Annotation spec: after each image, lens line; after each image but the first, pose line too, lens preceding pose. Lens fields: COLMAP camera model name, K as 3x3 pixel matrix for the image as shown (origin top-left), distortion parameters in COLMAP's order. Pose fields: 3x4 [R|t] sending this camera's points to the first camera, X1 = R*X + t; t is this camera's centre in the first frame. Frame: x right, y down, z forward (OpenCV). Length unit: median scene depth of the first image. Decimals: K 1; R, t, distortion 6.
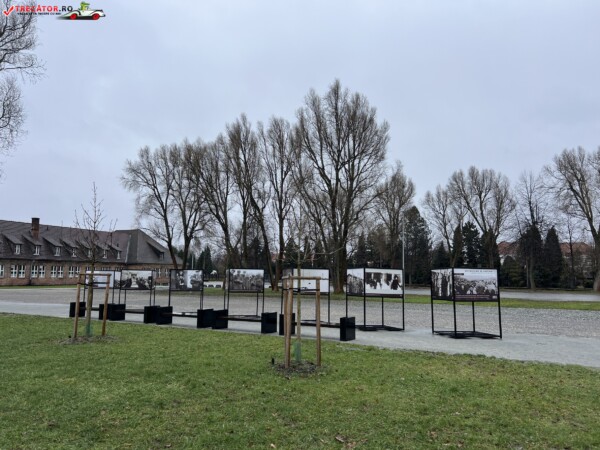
lens RADIAL K [[460.2, 0, 298.1], [0, 460.2, 234.2], [0, 0, 1]] dist [0.120150, -0.010145]
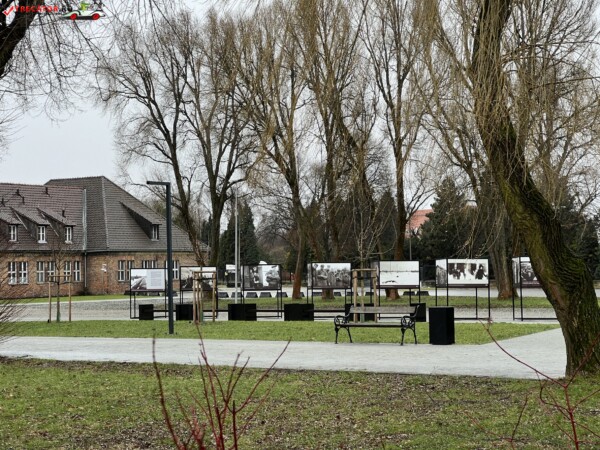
lens RADIAL K [[1357.4, 0, 299.8], [0, 1357.4, 227.1], [0, 0, 1]] dist [0.347914, 0.000000]
pose [[0.989053, -0.035405, -0.143253, 0.097162], [0.043579, 0.997572, 0.054330, -0.064789], [0.140982, -0.059978, 0.988194, -0.748161]]
